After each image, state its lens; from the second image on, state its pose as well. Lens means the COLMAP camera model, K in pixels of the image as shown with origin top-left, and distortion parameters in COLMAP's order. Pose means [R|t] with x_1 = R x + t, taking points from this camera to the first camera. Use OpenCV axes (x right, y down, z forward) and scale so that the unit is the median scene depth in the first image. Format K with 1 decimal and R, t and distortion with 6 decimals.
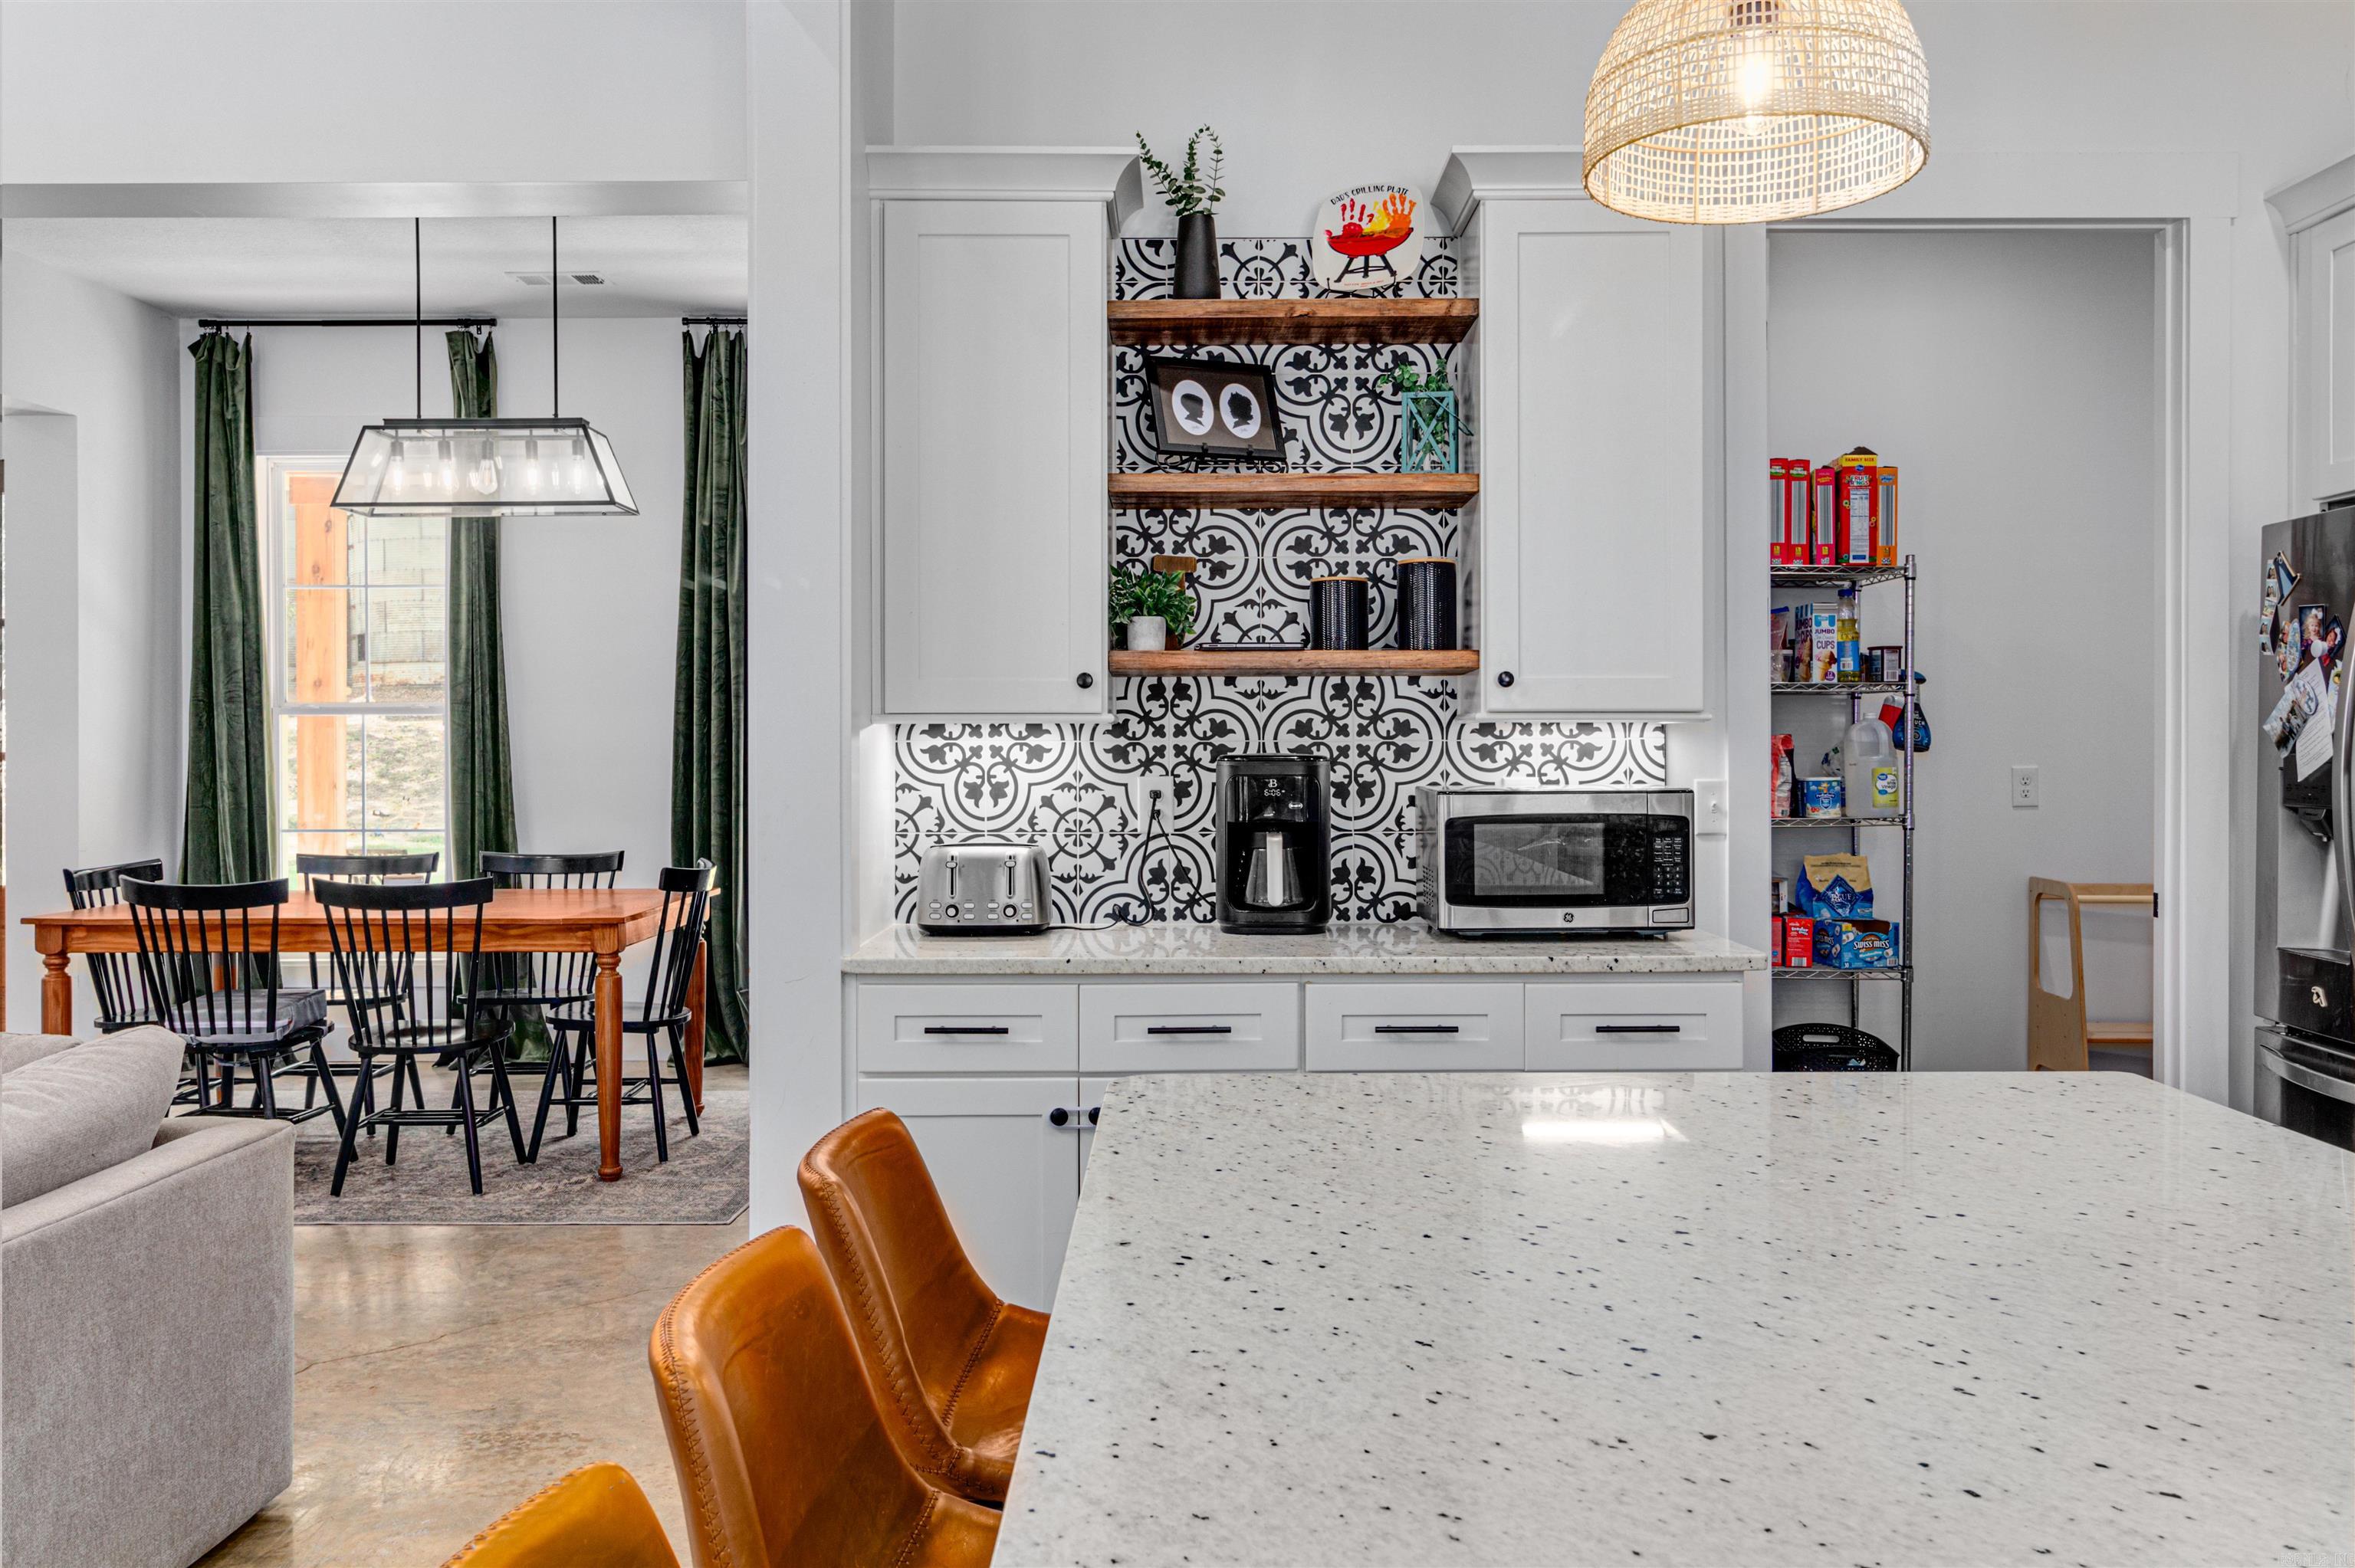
lens RADIAL K [[1856.1, 0, 1171.0], [0, 1856.1, 765.0], [0, 0, 1]] dist [-0.001295, 0.009722]
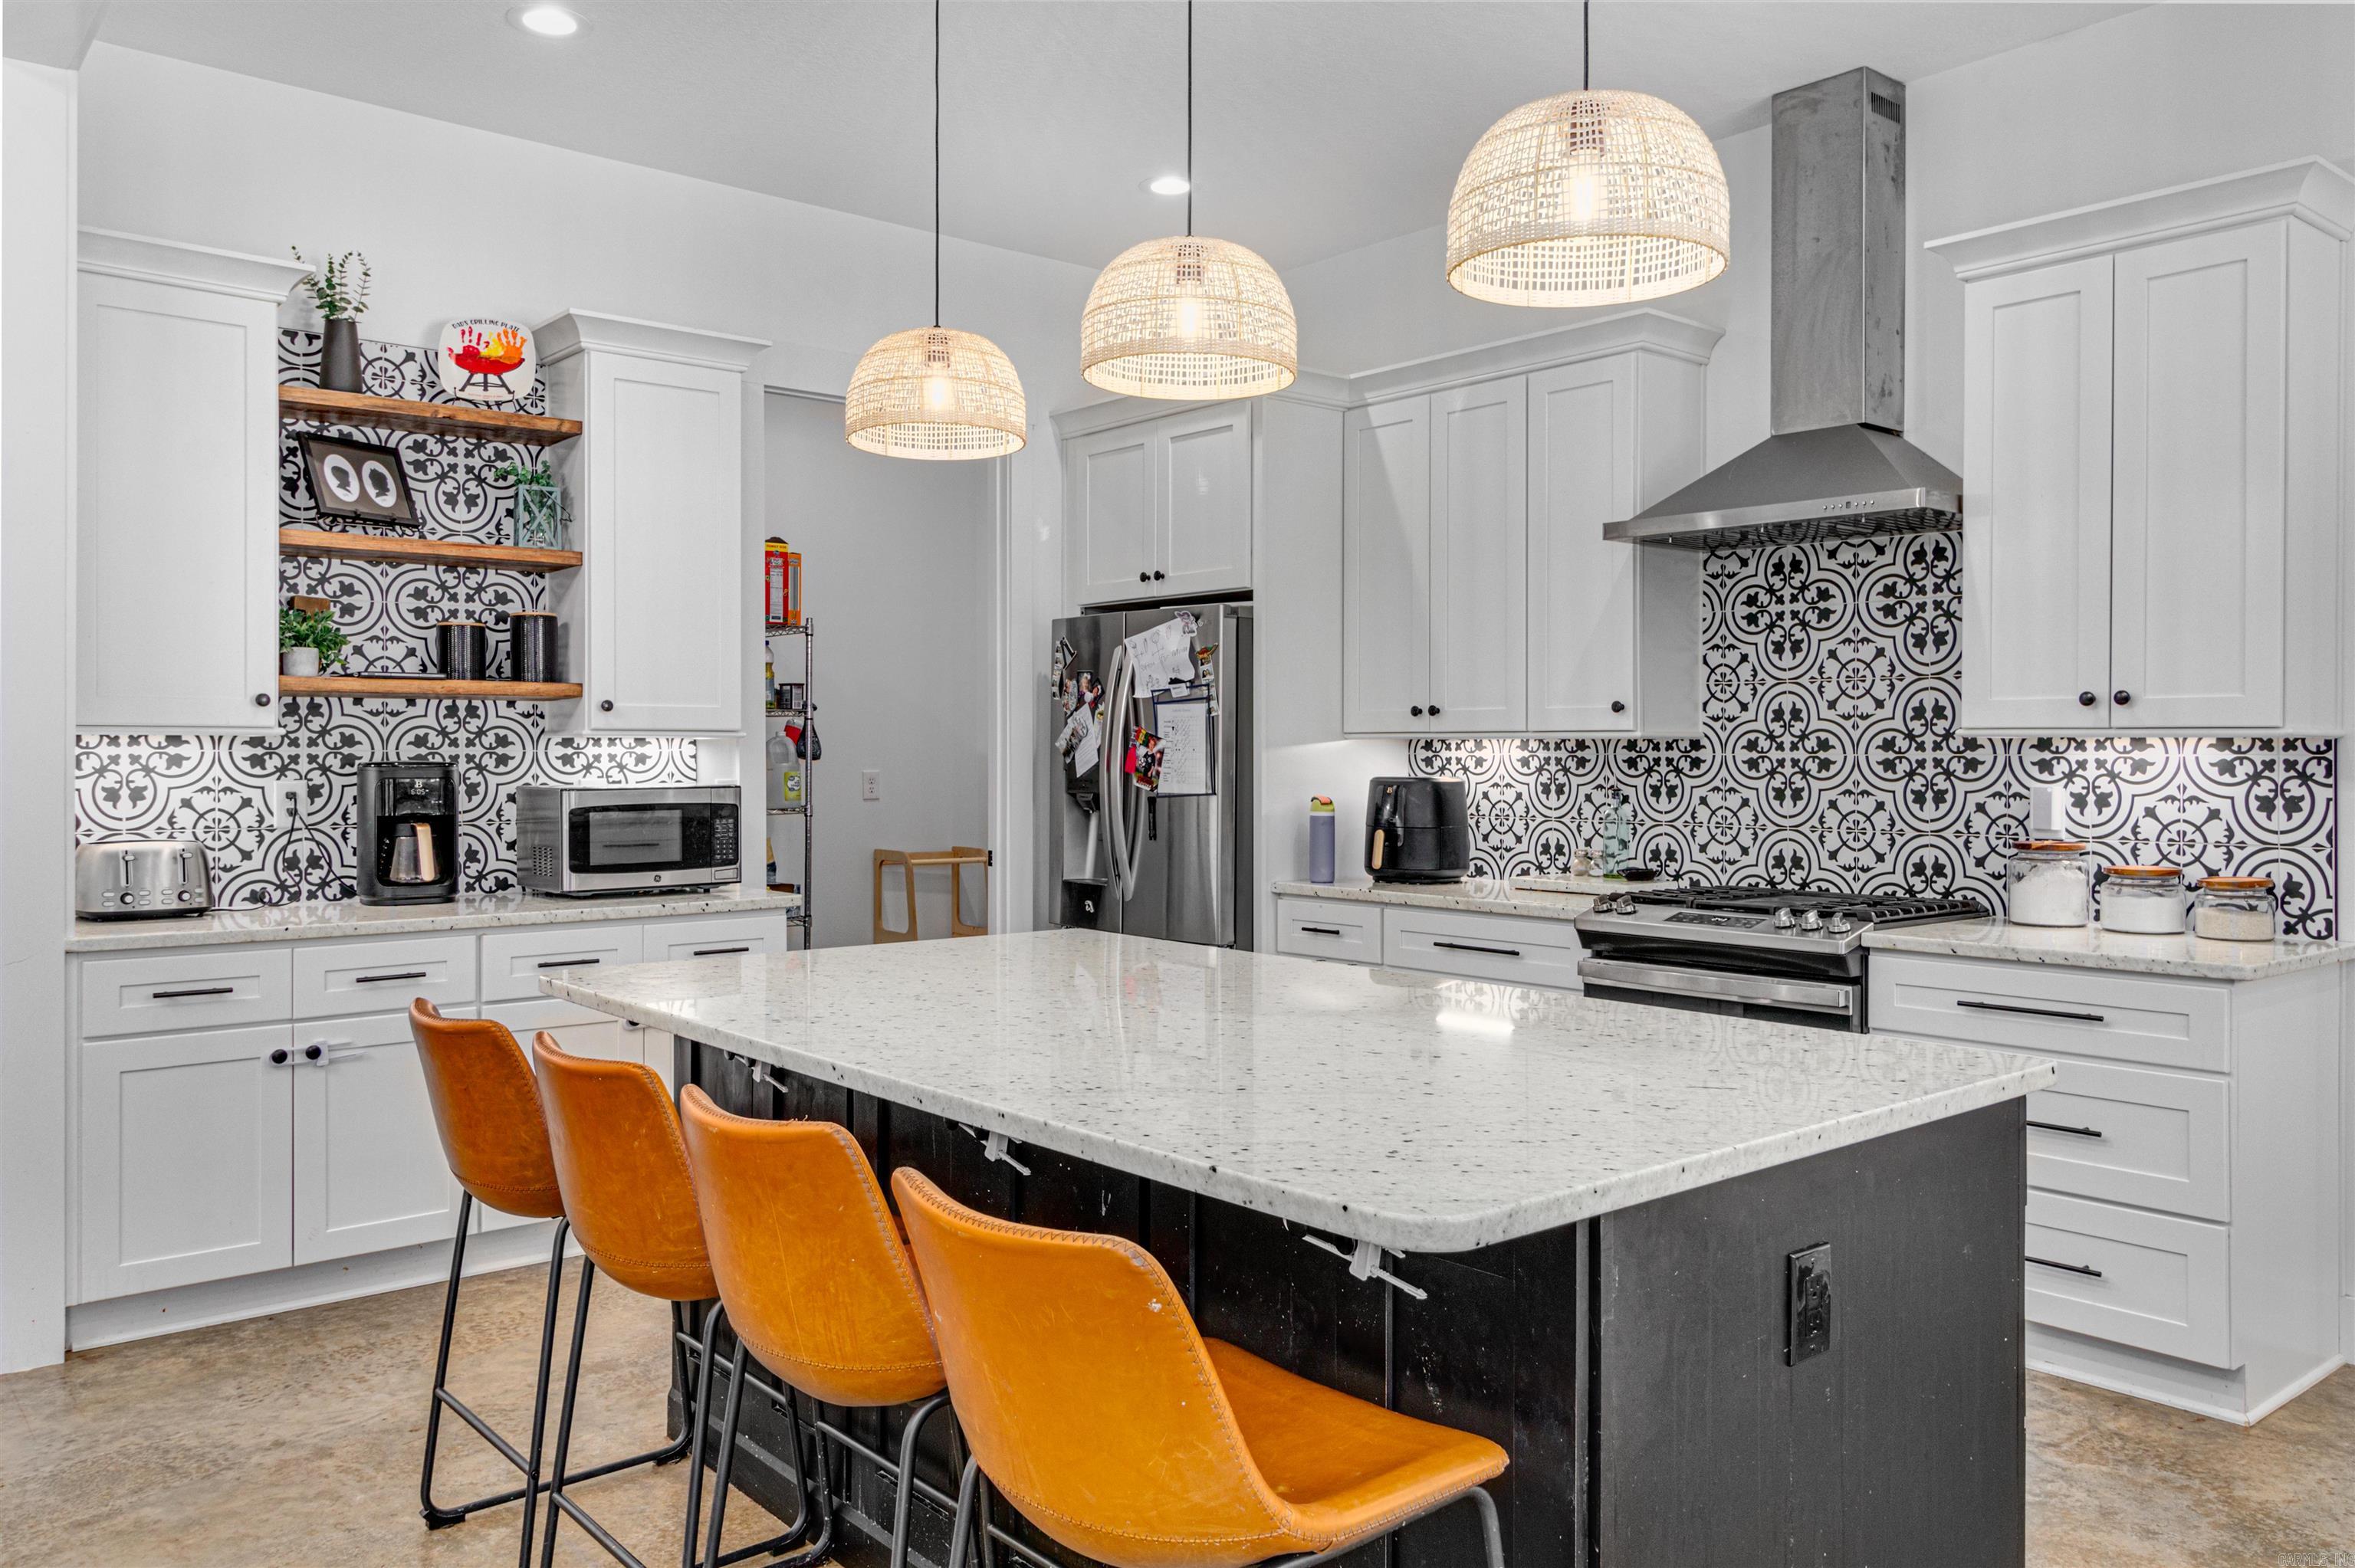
lens RADIAL K [[1775.3, 0, 1176.5], [0, 1775.3, 778.4], [0, 0, 1]] dist [-0.001716, -0.001299]
pose [[0.767012, -0.006934, 0.641595, -0.307025], [0.005903, 0.999976, 0.003750, 0.004096], [-0.641605, 0.000911, 0.767035, -0.241949]]
